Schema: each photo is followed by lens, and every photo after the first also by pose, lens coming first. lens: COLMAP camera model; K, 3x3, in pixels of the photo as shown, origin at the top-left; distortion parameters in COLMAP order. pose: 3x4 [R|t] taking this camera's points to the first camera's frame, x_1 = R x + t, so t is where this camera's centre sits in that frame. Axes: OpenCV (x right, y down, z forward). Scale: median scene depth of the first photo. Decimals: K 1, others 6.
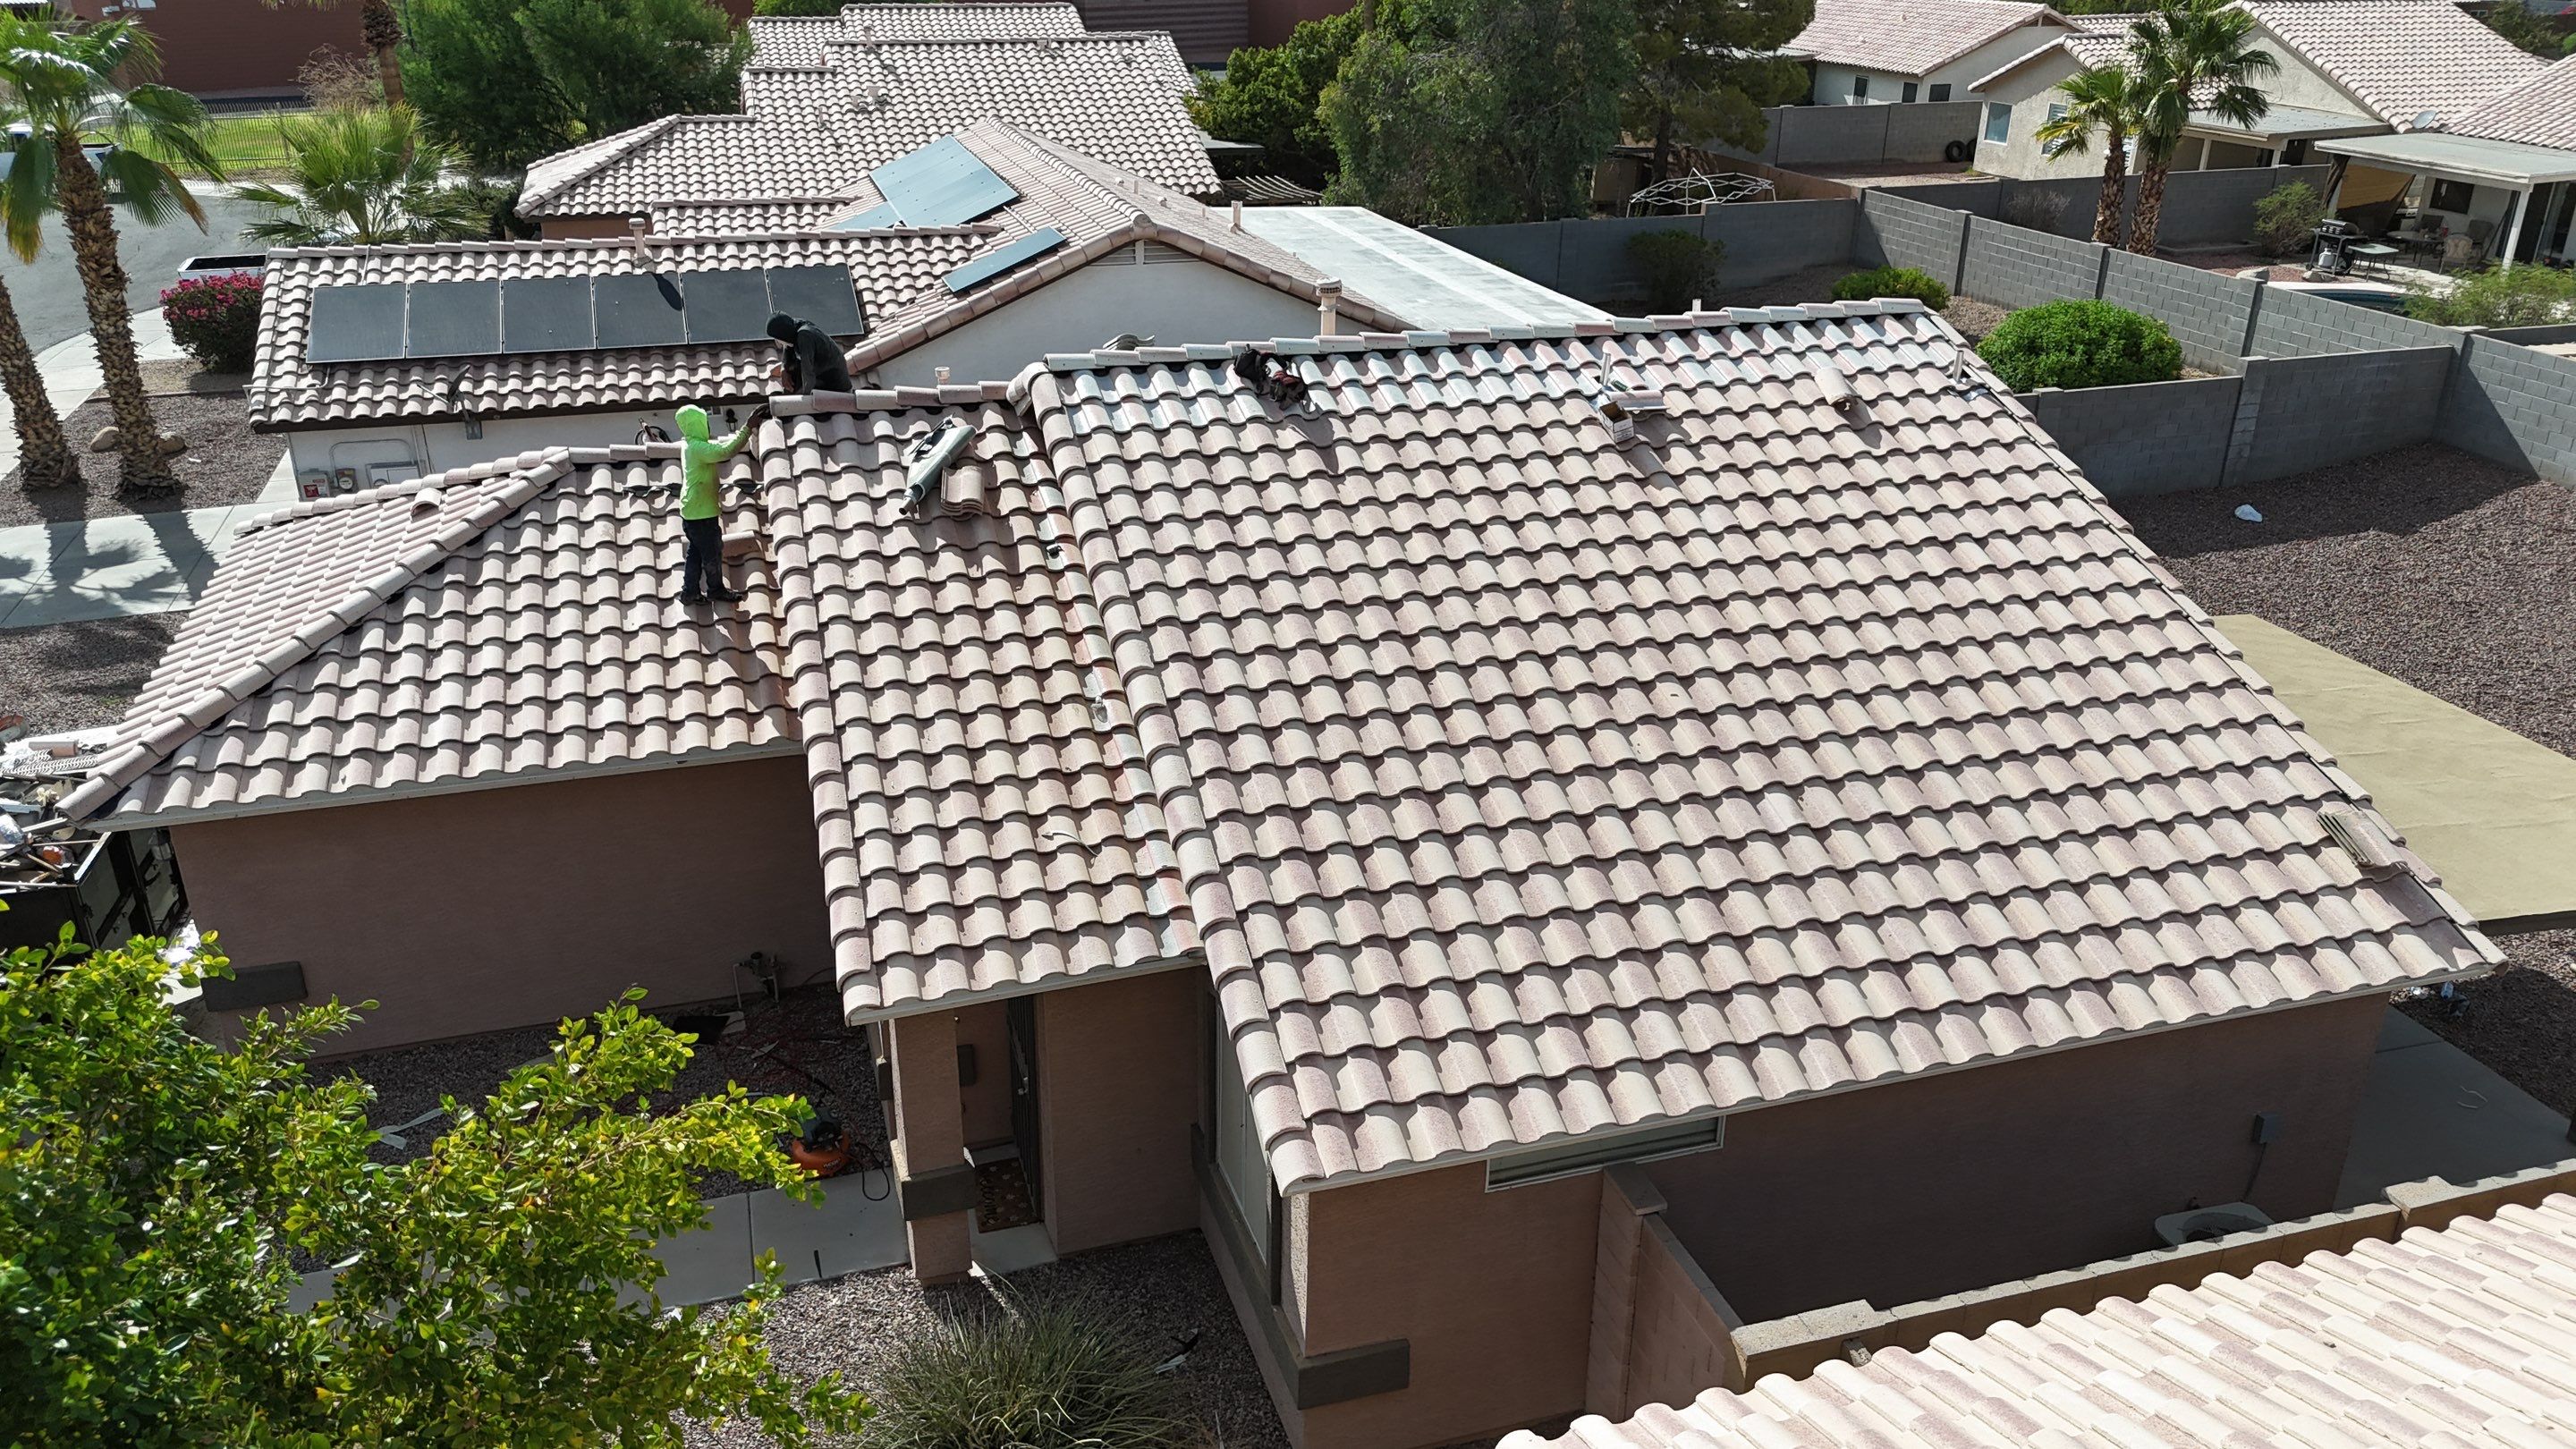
lens RADIAL K [[1896.7, 0, 1295.4], [0, 1896.7, 728.2], [0, 0, 1]] dist [0.060850, -0.063016]
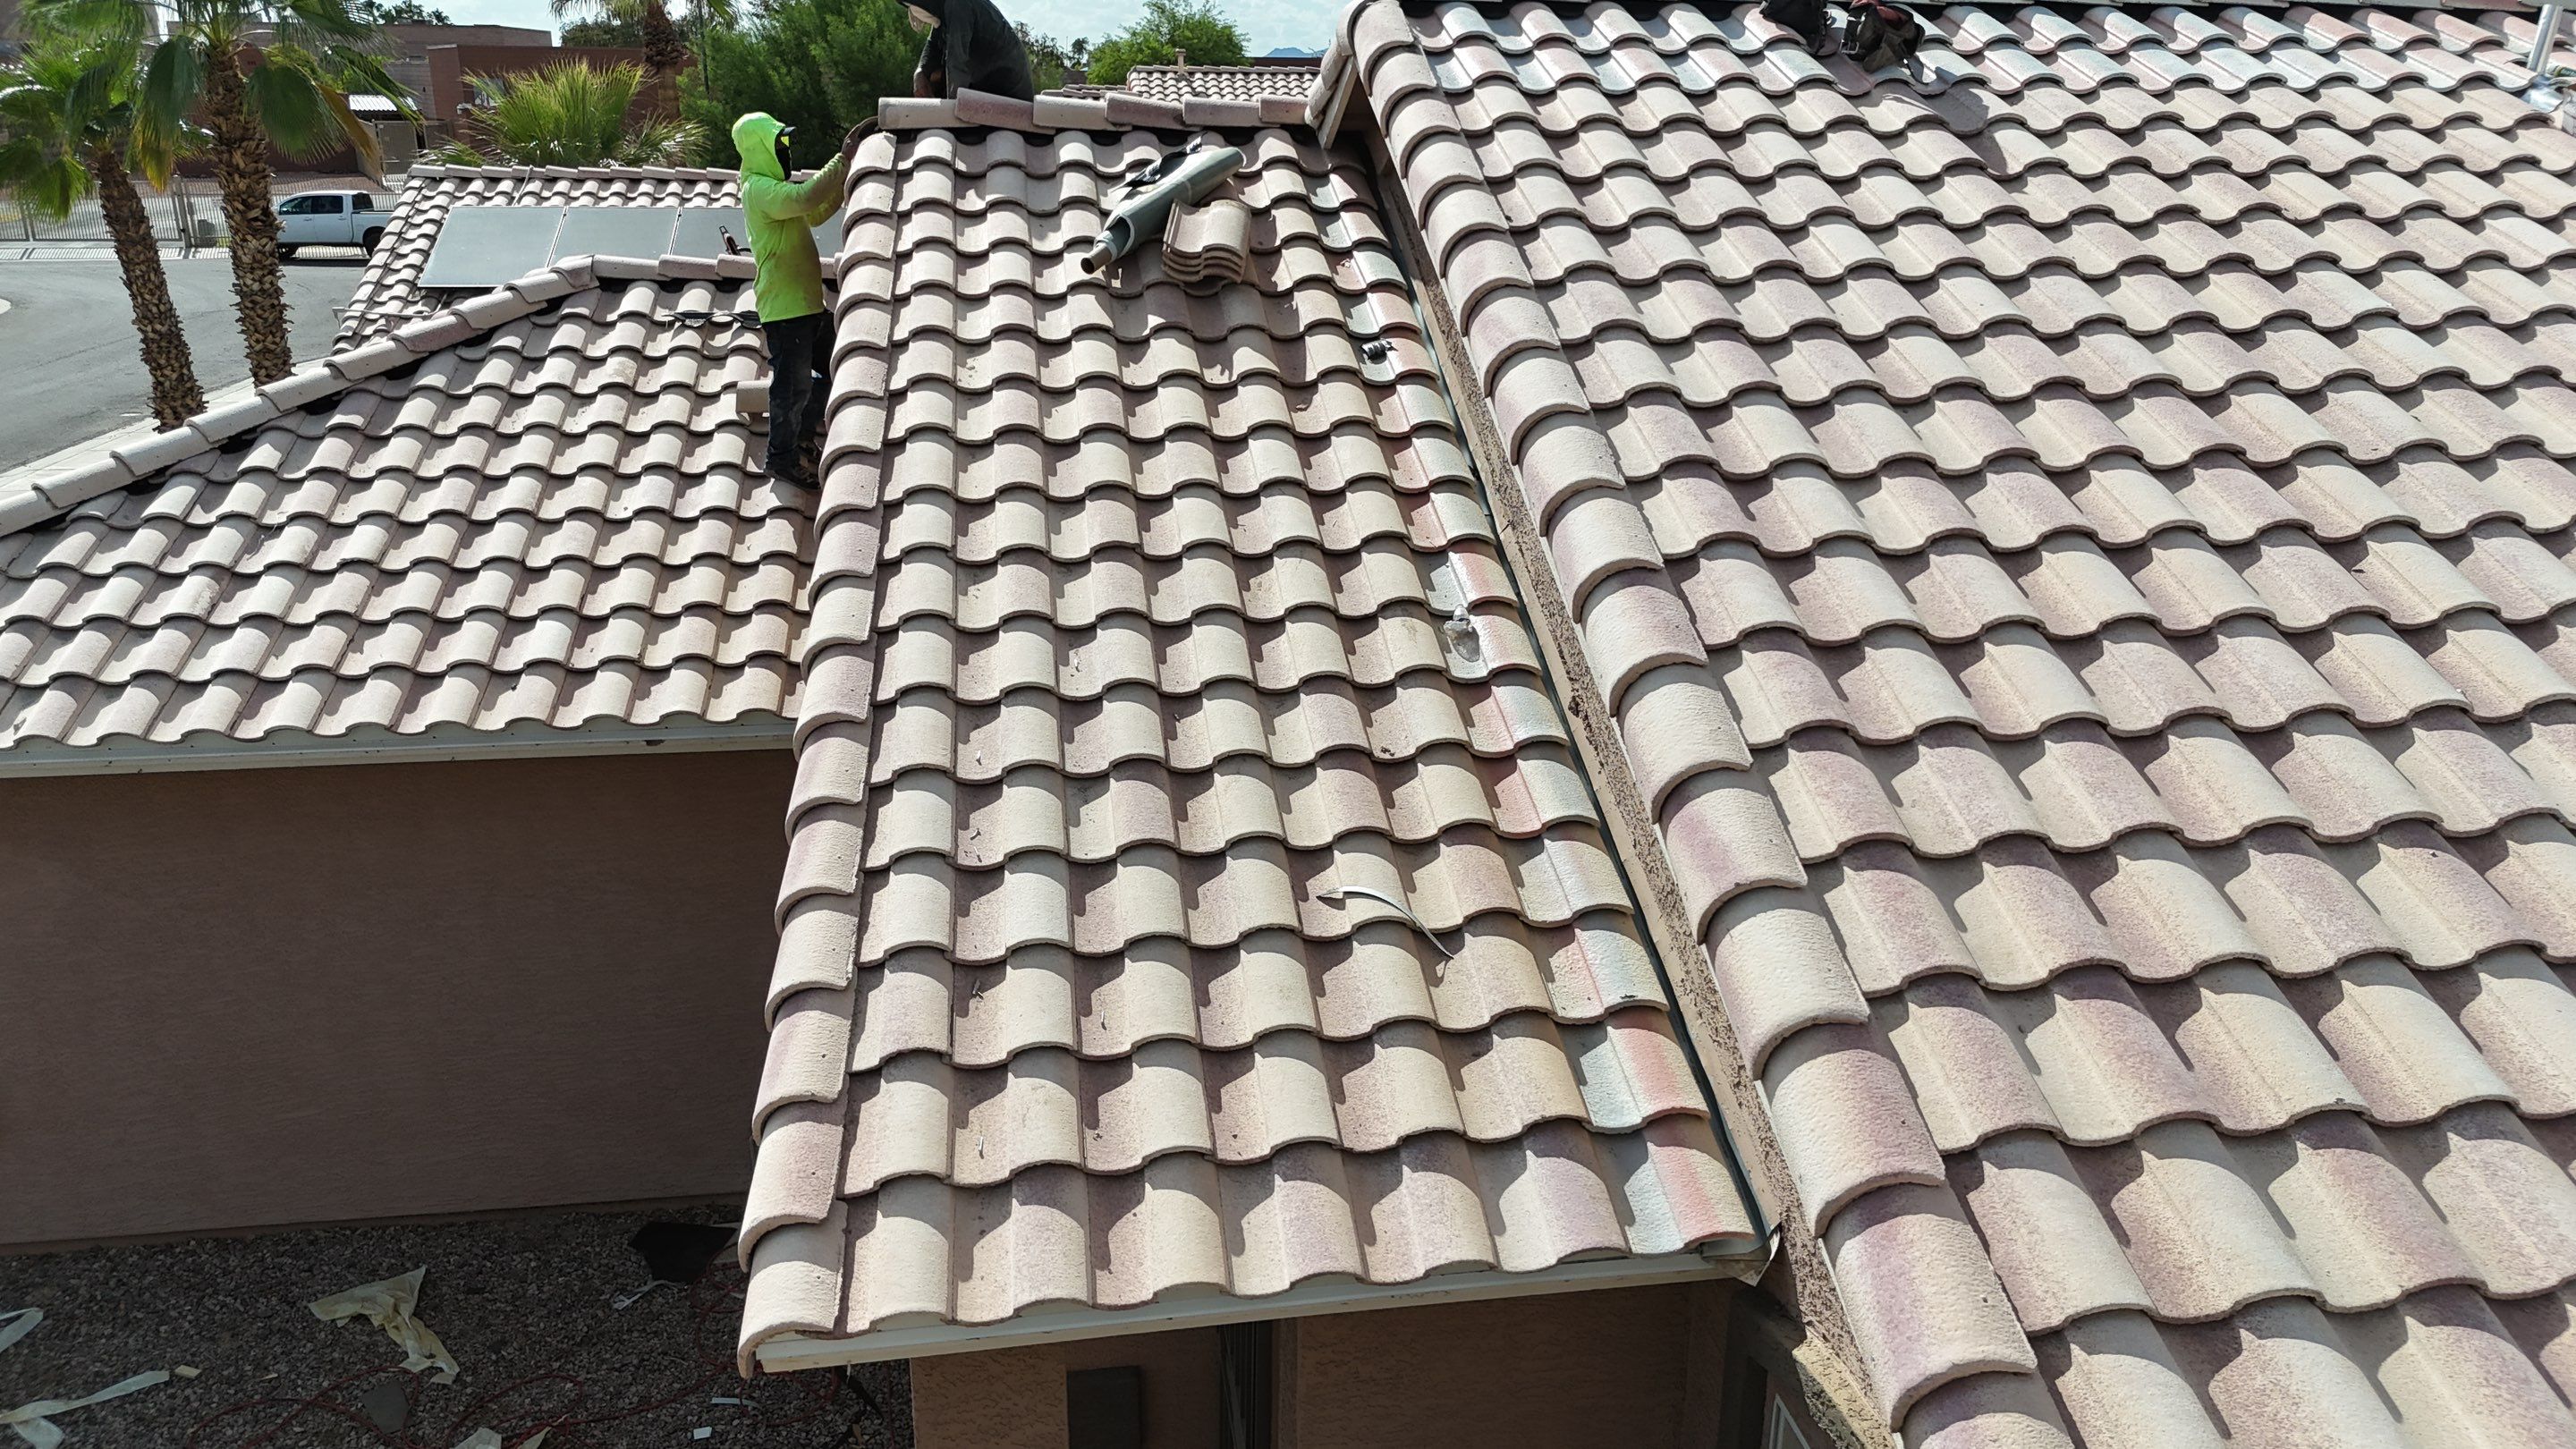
lens RADIAL K [[1896.7, 0, 1312.9], [0, 1896.7, 664.9], [0, 0, 1]] dist [0.060850, -0.063016]
pose [[0.989067, 0.051782, -0.138079, -0.076781], [-0.068154, 0.990836, -0.116612, 0.051731], [0.130775, 0.124747, 0.983532, 0.564350]]
